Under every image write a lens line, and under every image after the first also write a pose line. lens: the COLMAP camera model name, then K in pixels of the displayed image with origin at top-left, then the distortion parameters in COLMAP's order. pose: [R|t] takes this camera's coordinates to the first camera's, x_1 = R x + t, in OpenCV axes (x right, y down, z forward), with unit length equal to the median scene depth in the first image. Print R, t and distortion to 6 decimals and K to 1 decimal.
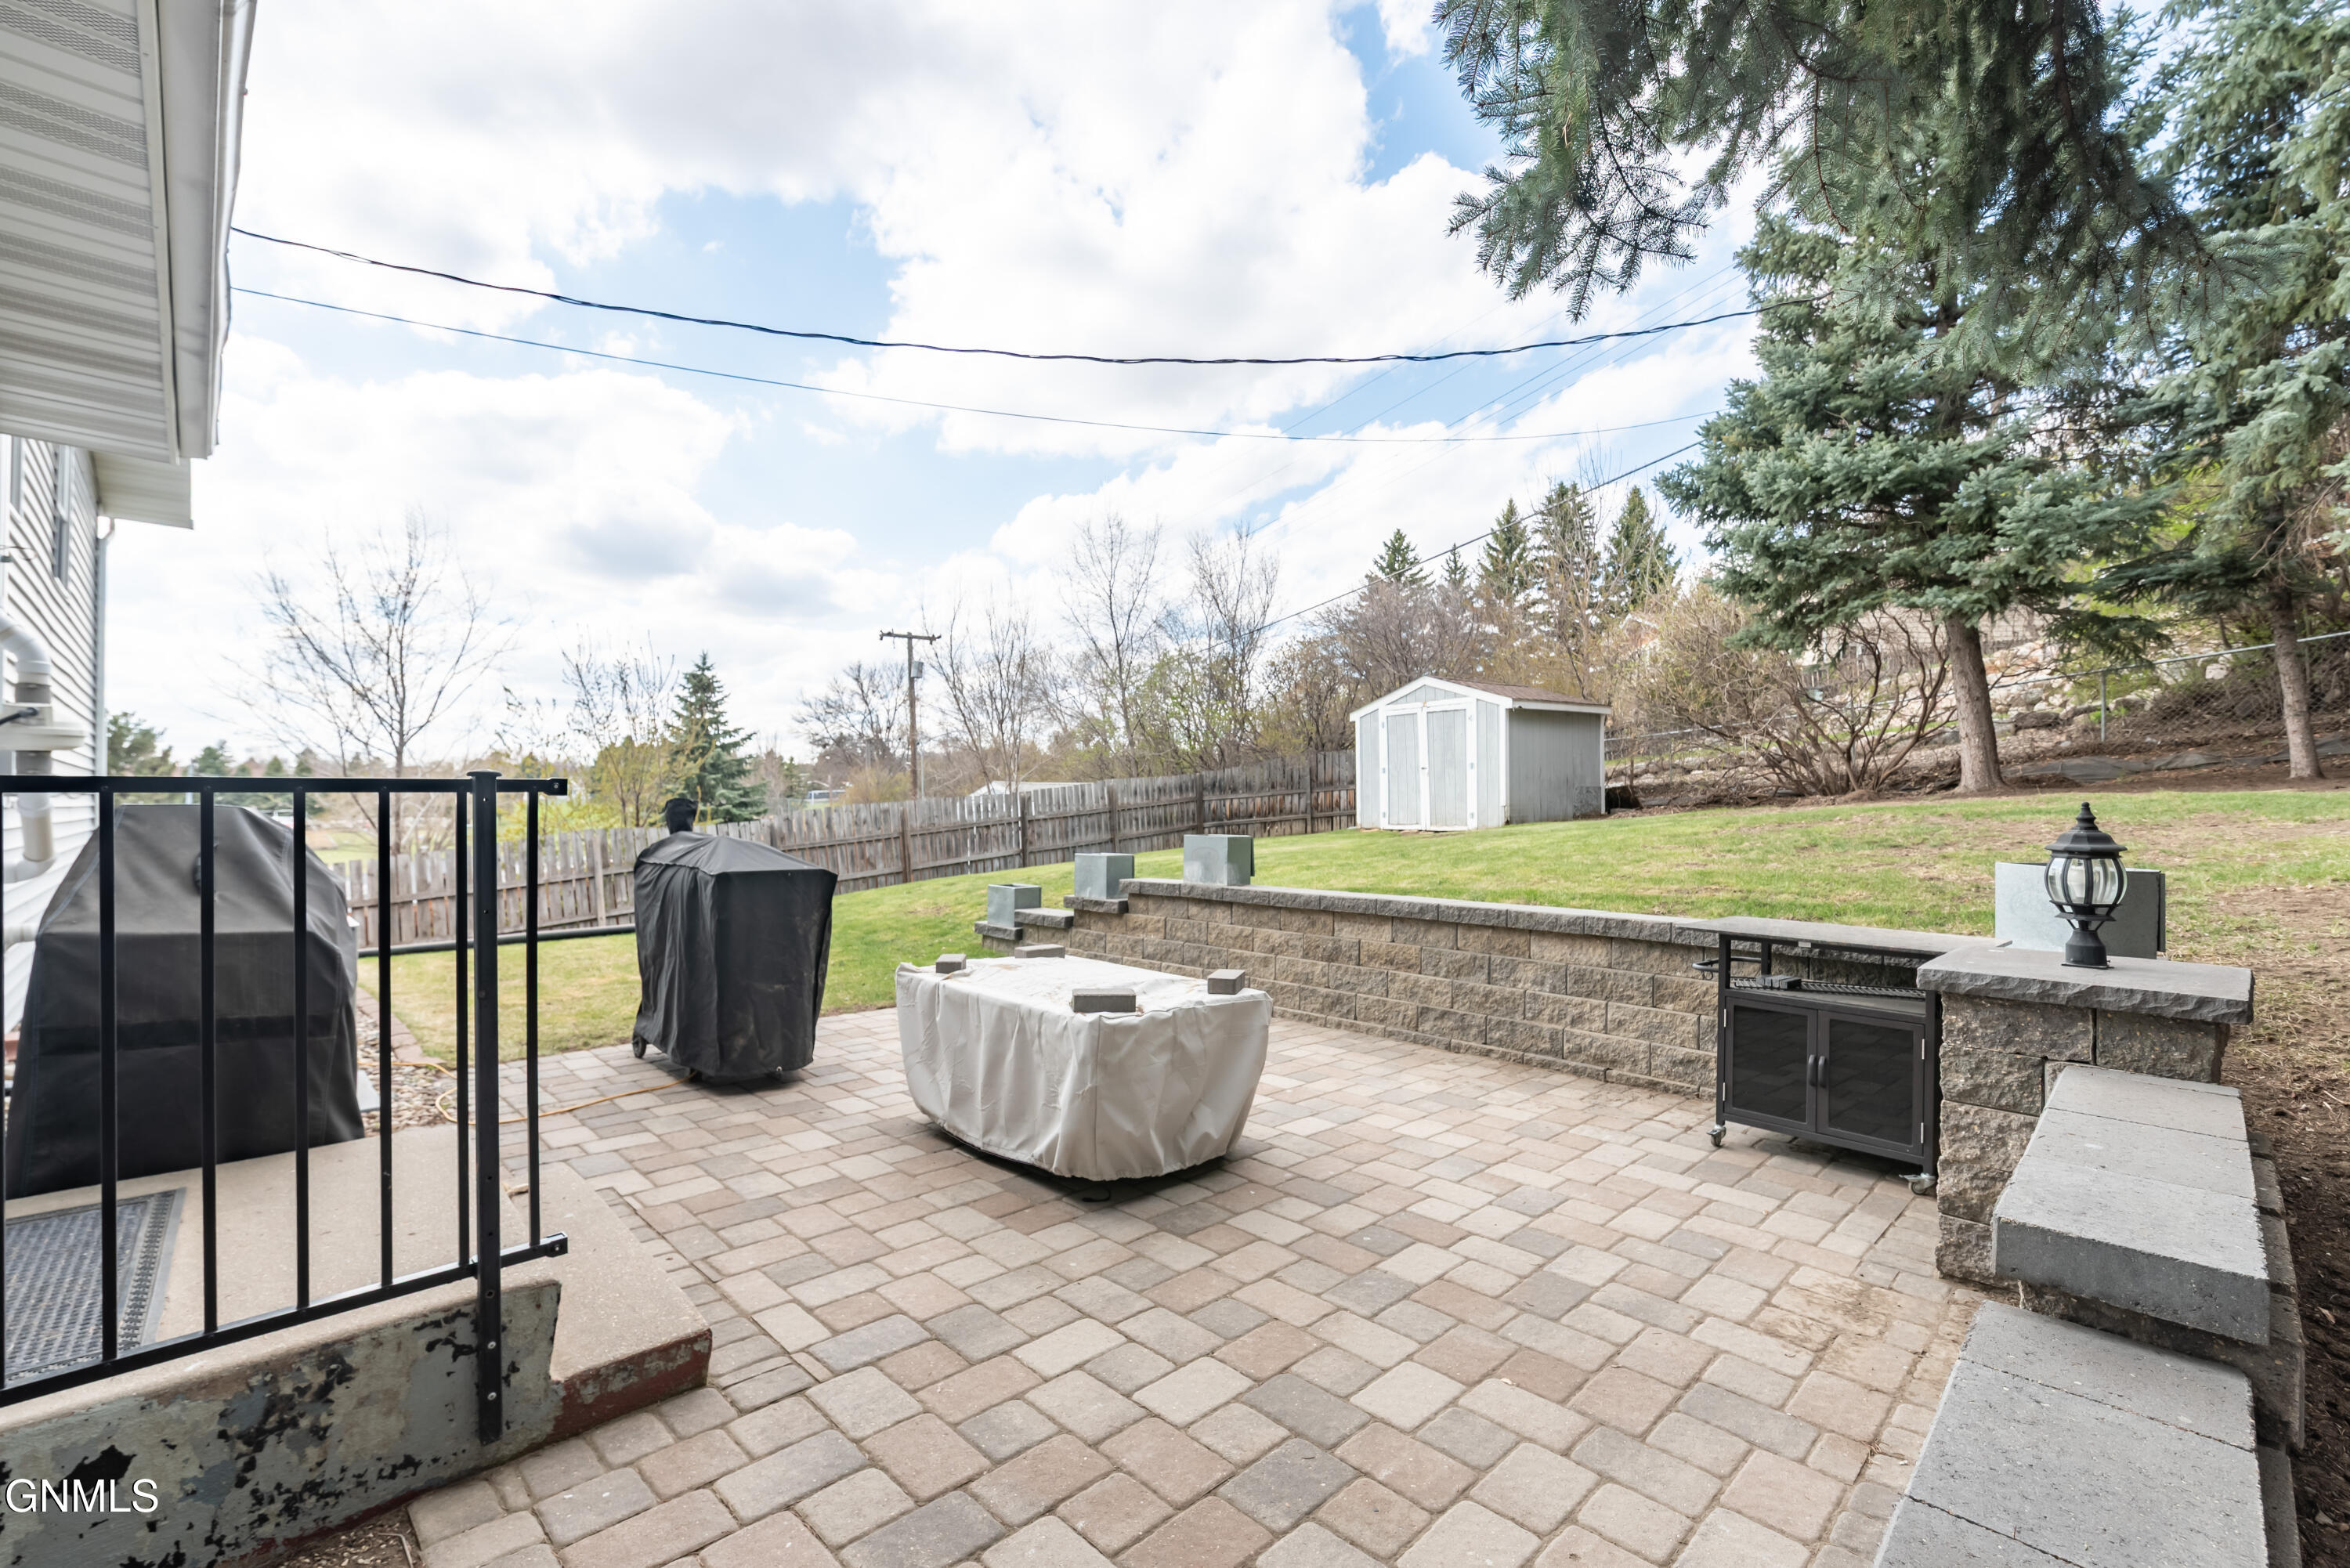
lens RADIAL K [[1012.0, 0, 1178.3], [0, 1012.0, 795.1], [0, 0, 1]] dist [-0.001762, 0.000900]
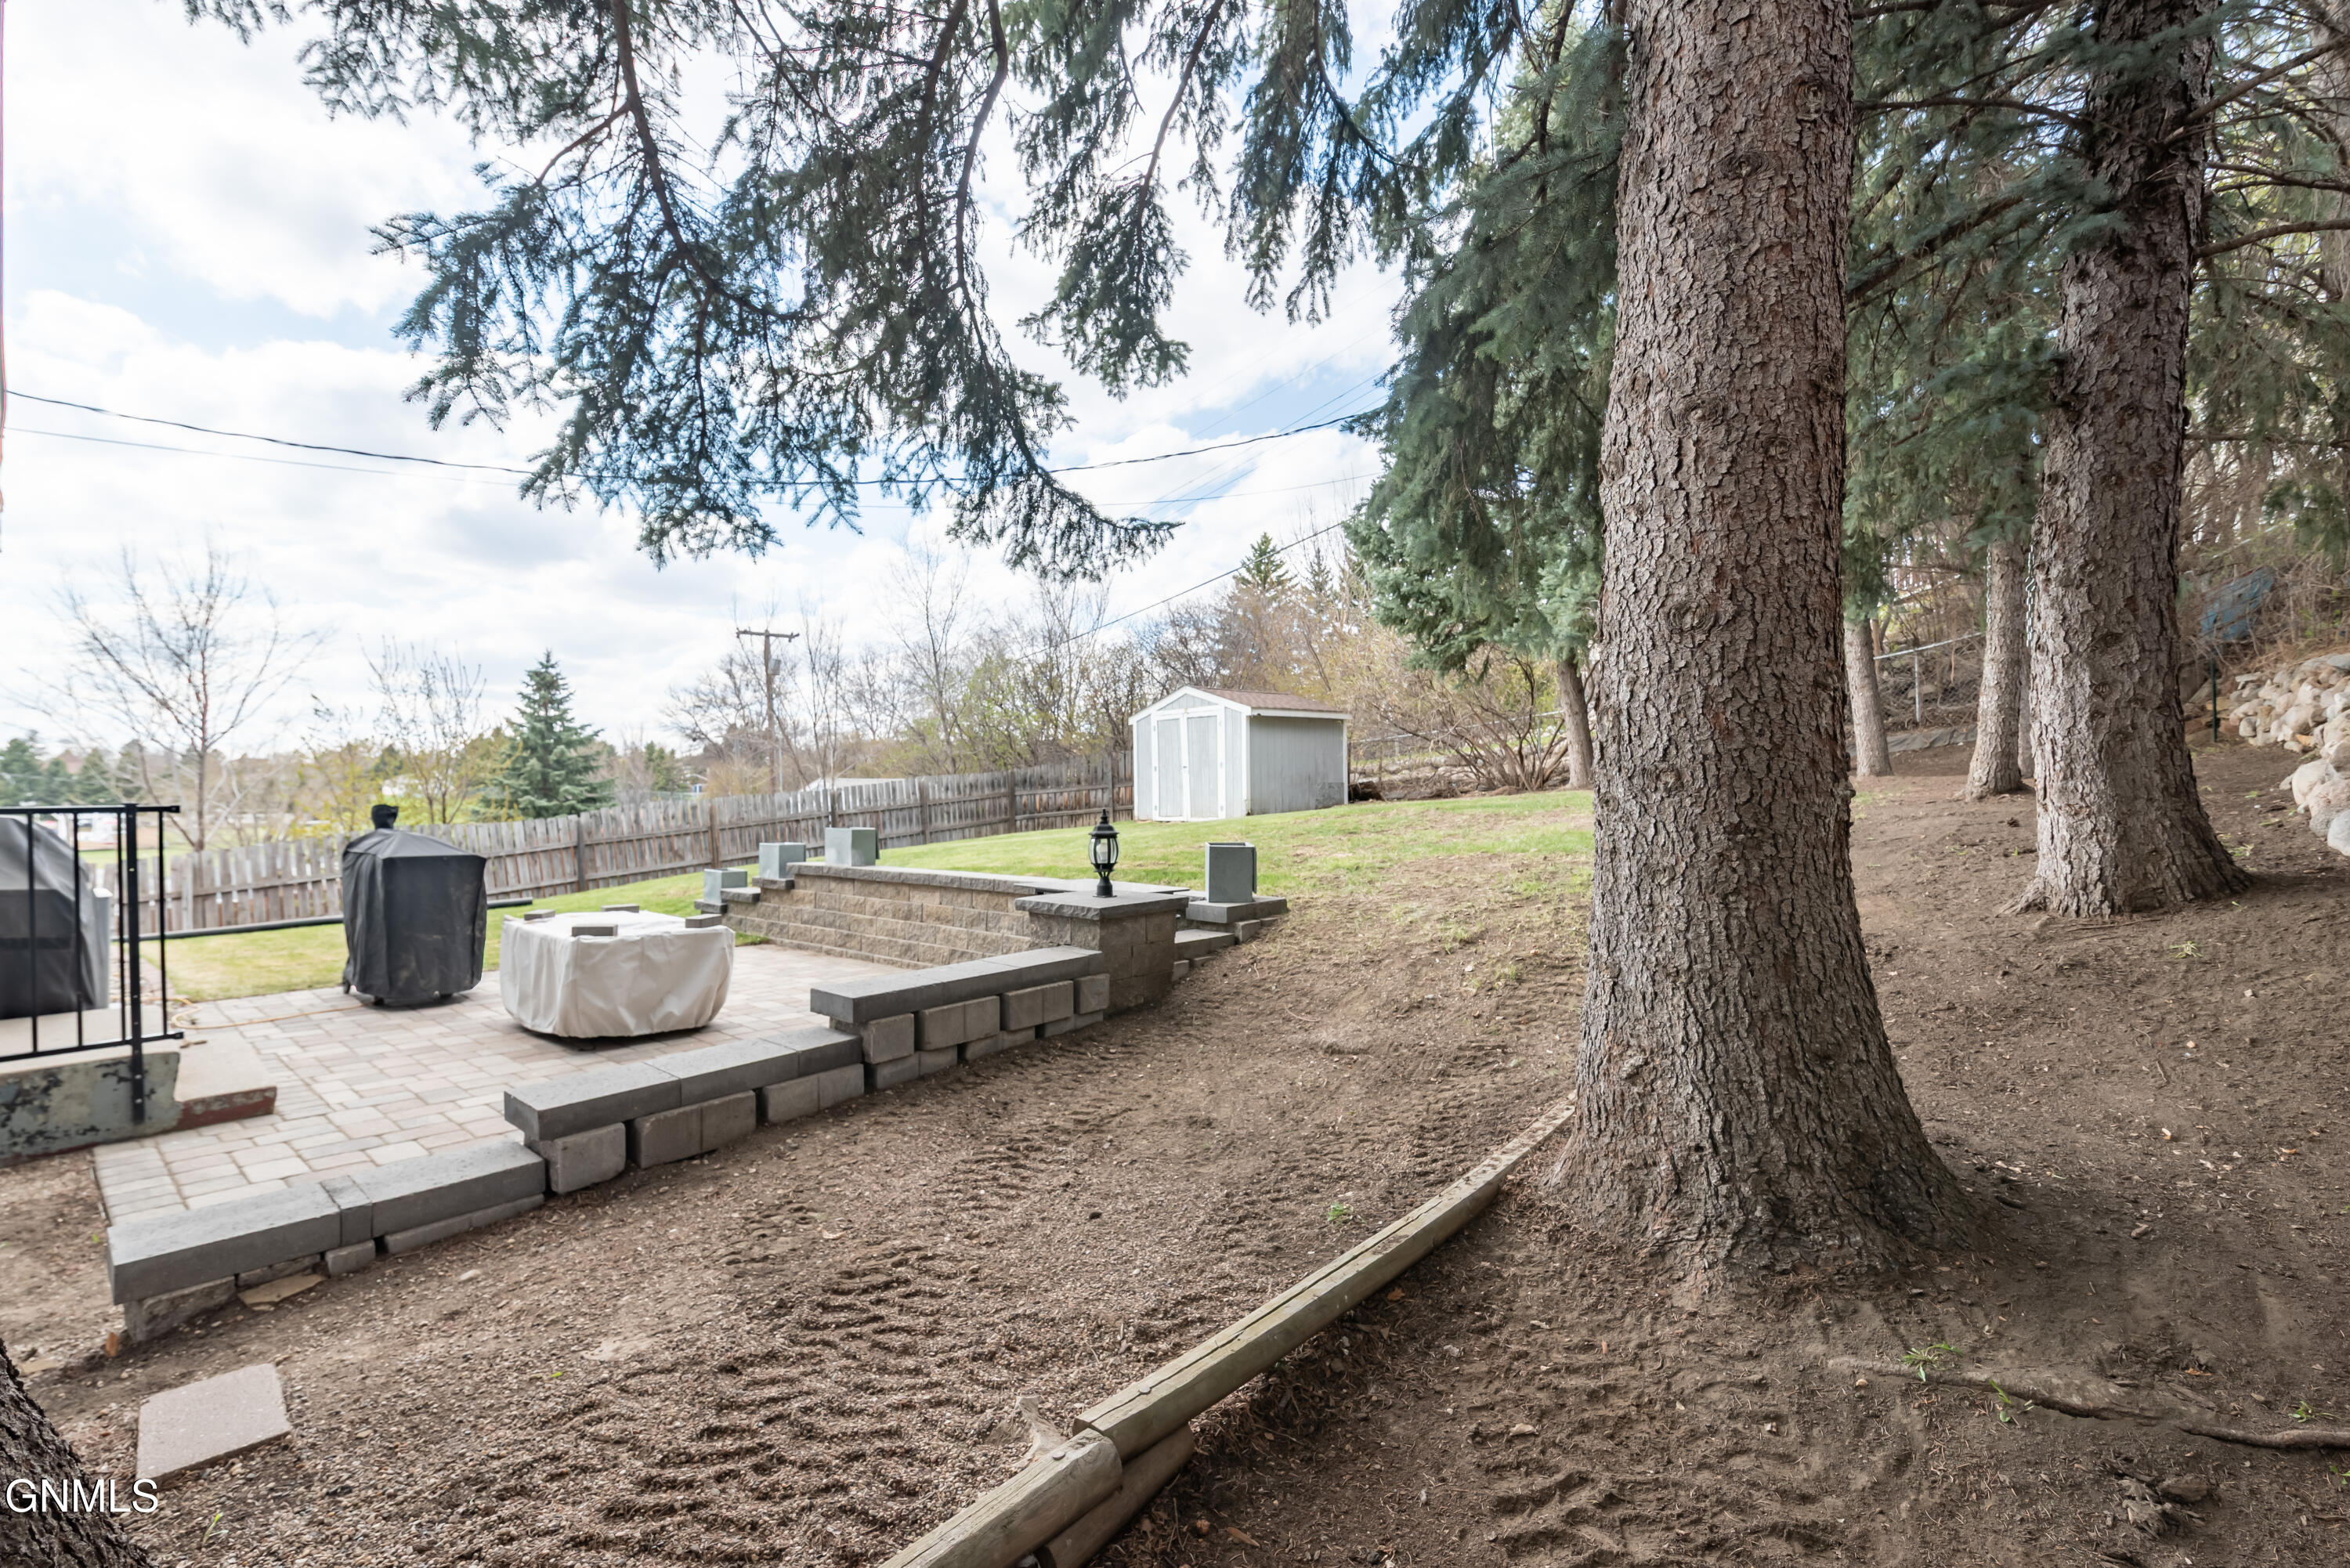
lens RADIAL K [[1012.0, 0, 1184.9], [0, 1012.0, 800.0], [0, 0, 1]] dist [-0.001762, 0.000900]
pose [[0.995689, -0.004840, 0.092627, 0.188597], [0.003549, 0.999894, 0.014101, -0.007581], [-0.092685, -0.013712, 0.995601, -0.187090]]
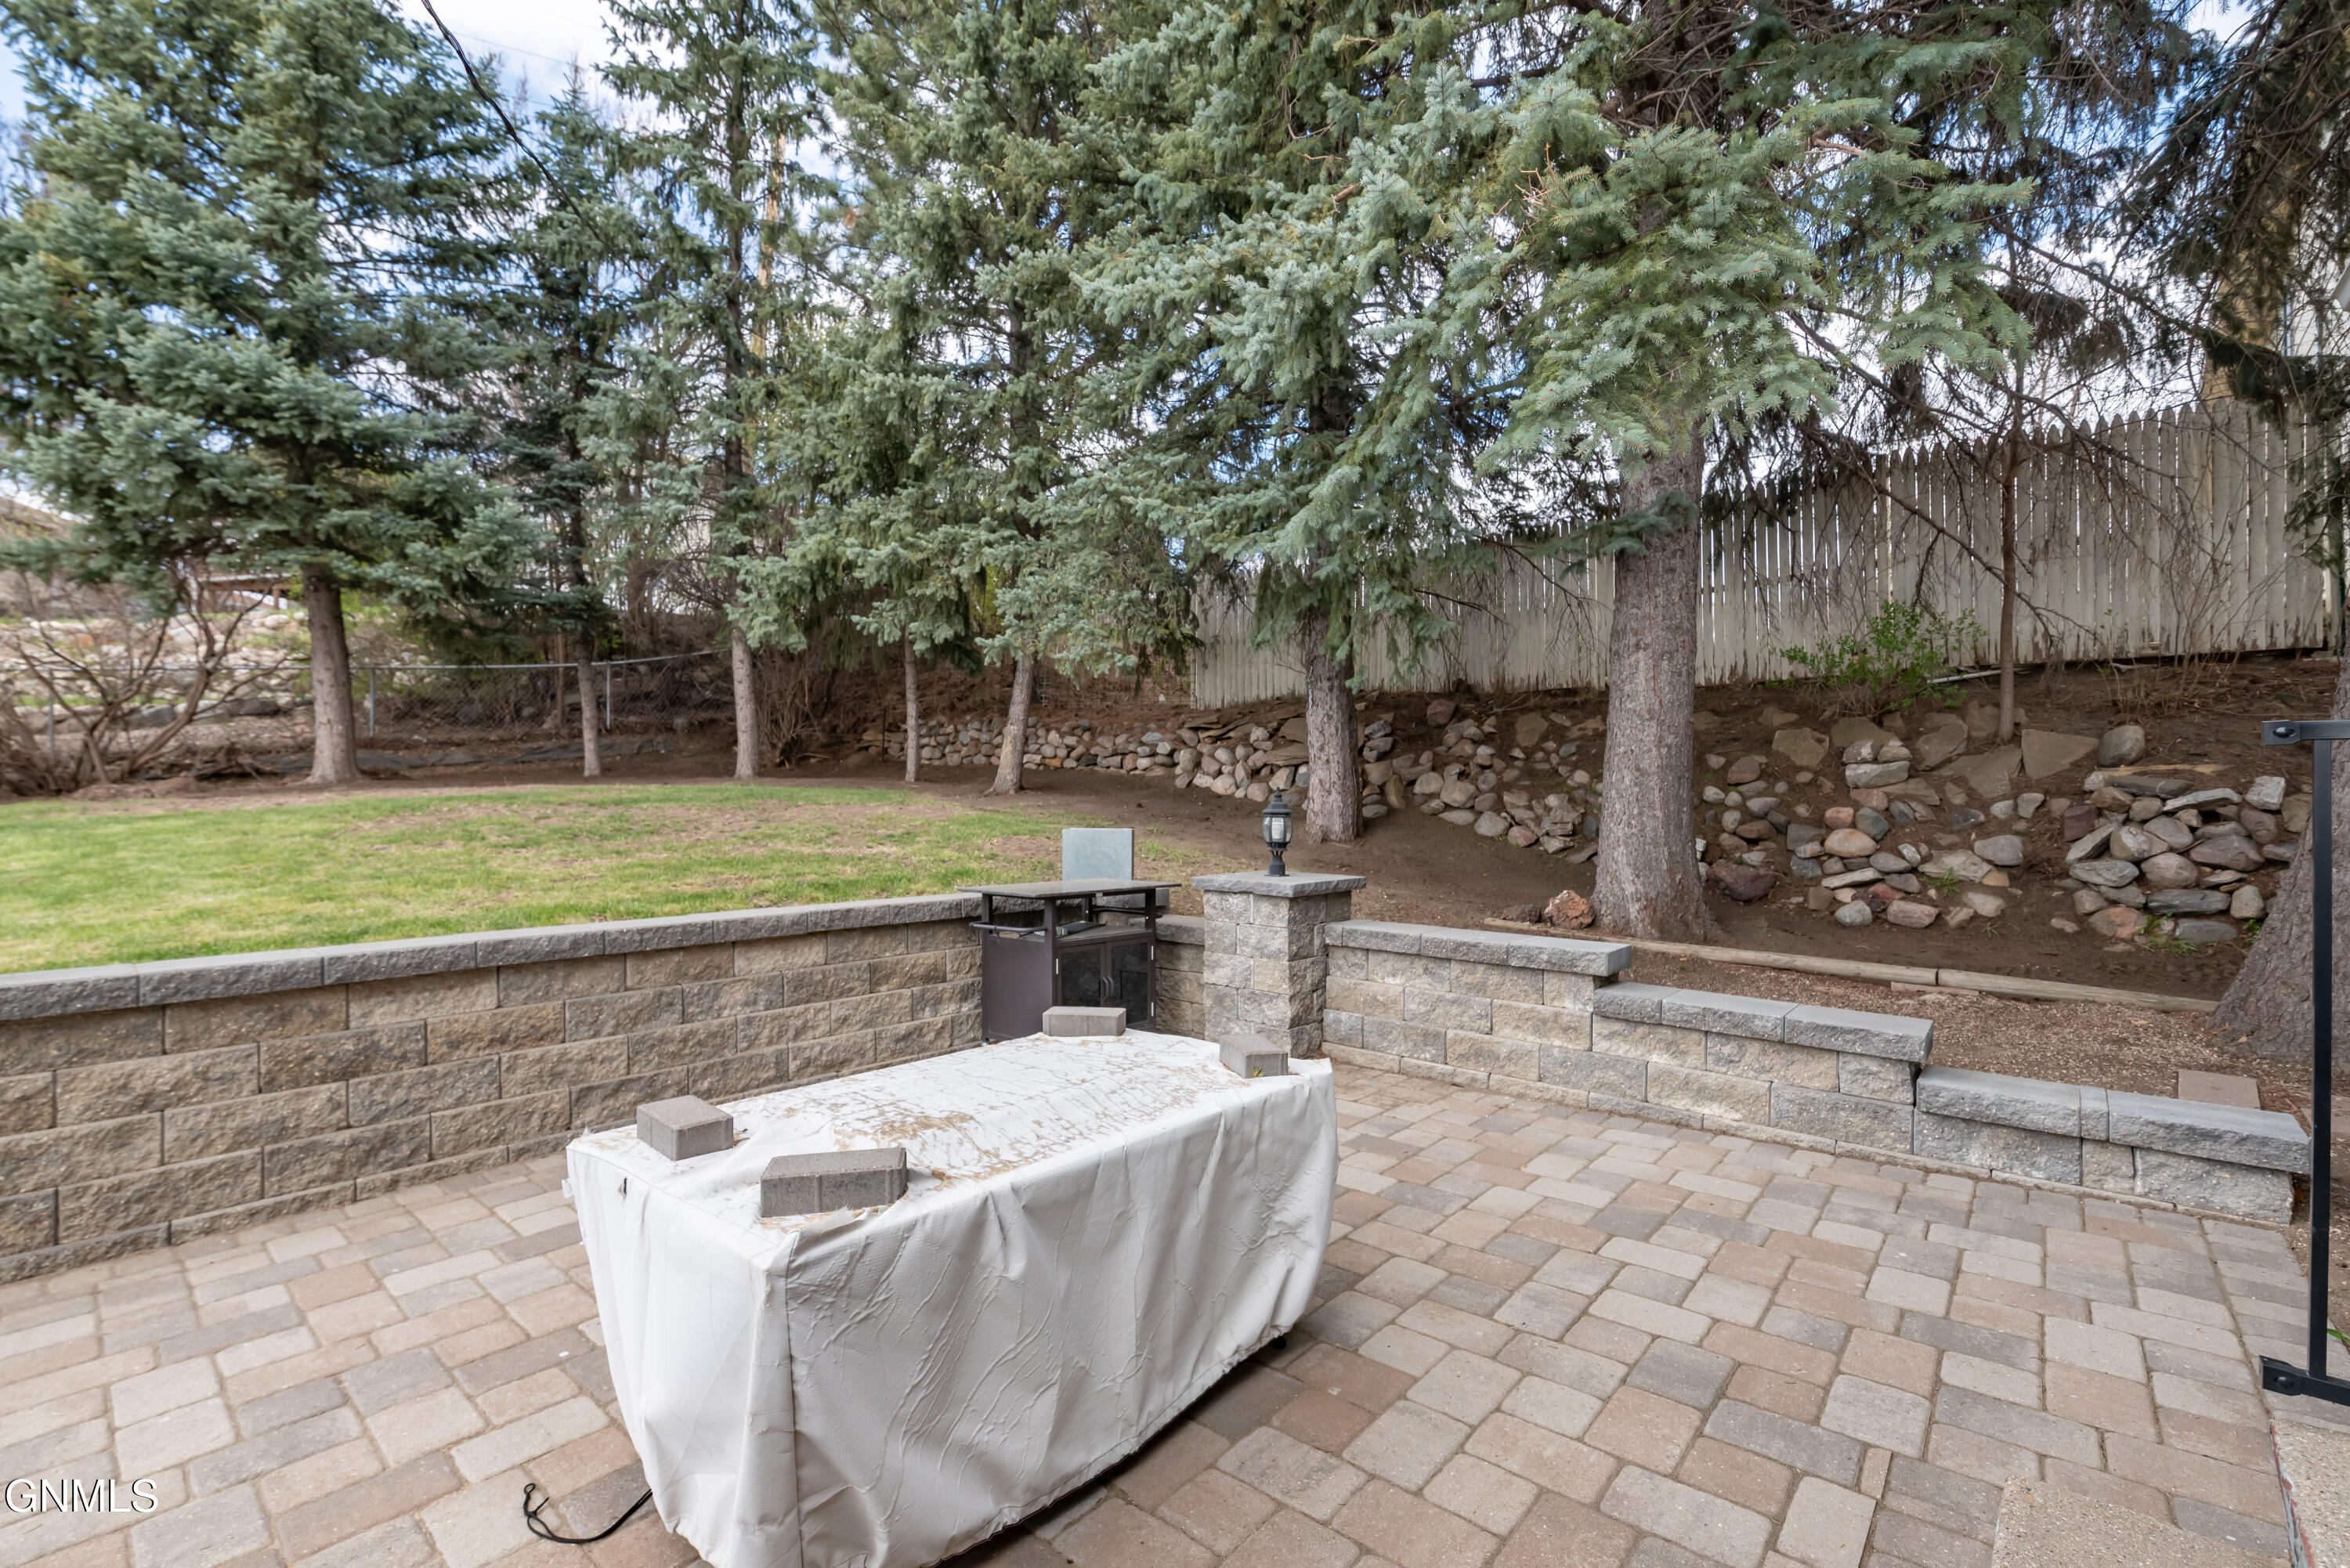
lens RADIAL K [[1012.0, 0, 1171.0], [0, 1012.0, 791.3], [0, 0, 1]] dist [-0.001762, 0.000900]
pose [[-0.082867, 0.007717, 0.996531, -0.202442], [-0.007326, 0.999938, -0.008353, 0.006733], [-0.996534, -0.007993, -0.082805, 0.294474]]
